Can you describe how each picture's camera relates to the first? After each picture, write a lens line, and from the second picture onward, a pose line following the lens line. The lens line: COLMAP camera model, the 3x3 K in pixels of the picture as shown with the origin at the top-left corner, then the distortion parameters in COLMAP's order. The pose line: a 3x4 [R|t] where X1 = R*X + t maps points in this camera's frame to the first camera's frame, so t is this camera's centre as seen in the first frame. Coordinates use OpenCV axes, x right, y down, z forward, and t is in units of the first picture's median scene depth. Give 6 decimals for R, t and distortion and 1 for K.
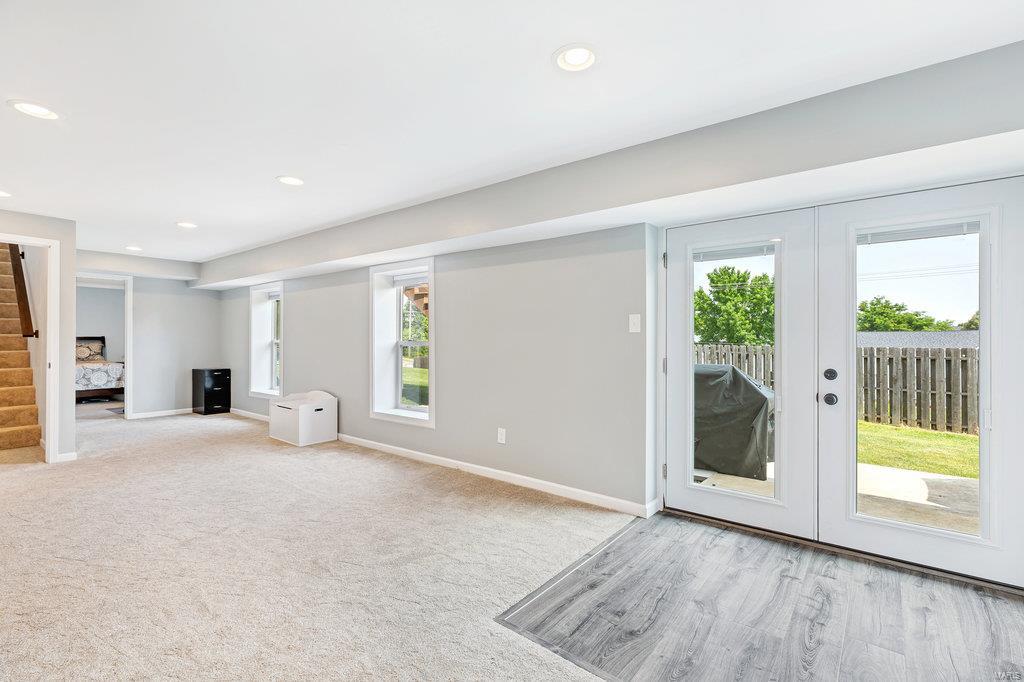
lens RADIAL K [[461.5, 0, 515.0], [0, 461.5, 338.9], [0, 0, 1]] dist [0.001640, 0.000210]
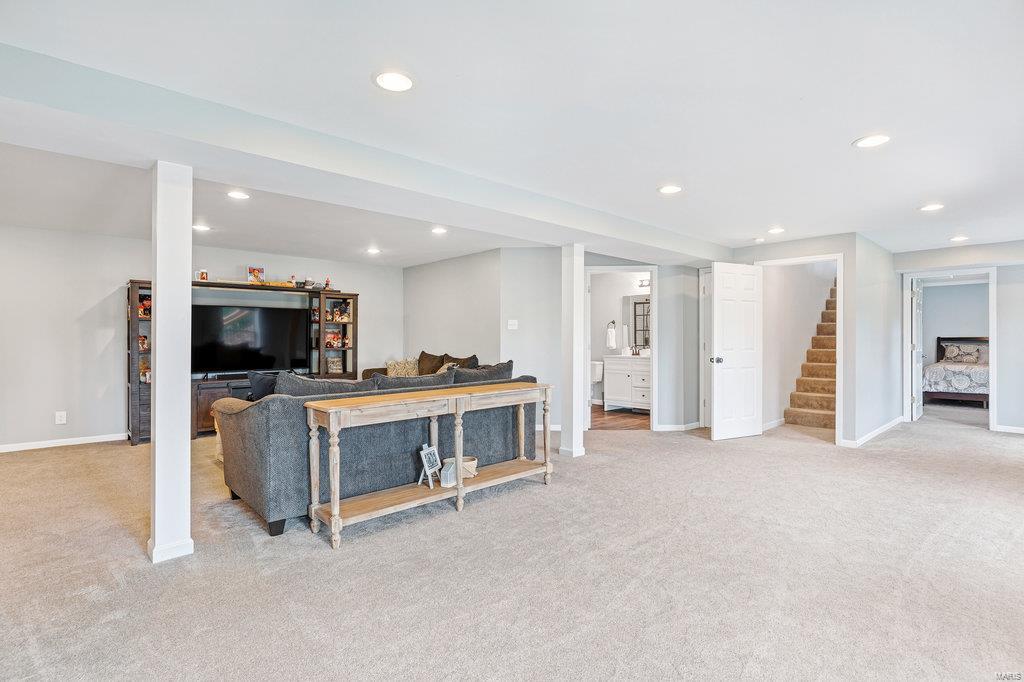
lens RADIAL K [[490.8, 0, 512.0], [0, 490.8, 341.0], [0, 0, 1]] dist [-0.001376, -0.000042]
pose [[-0.163603, -0.004804, -0.986515, 0.225645], [0.005129, 0.999970, -0.005721, 0.004510], [0.986513, -0.005996, -0.163573, 0.256527]]
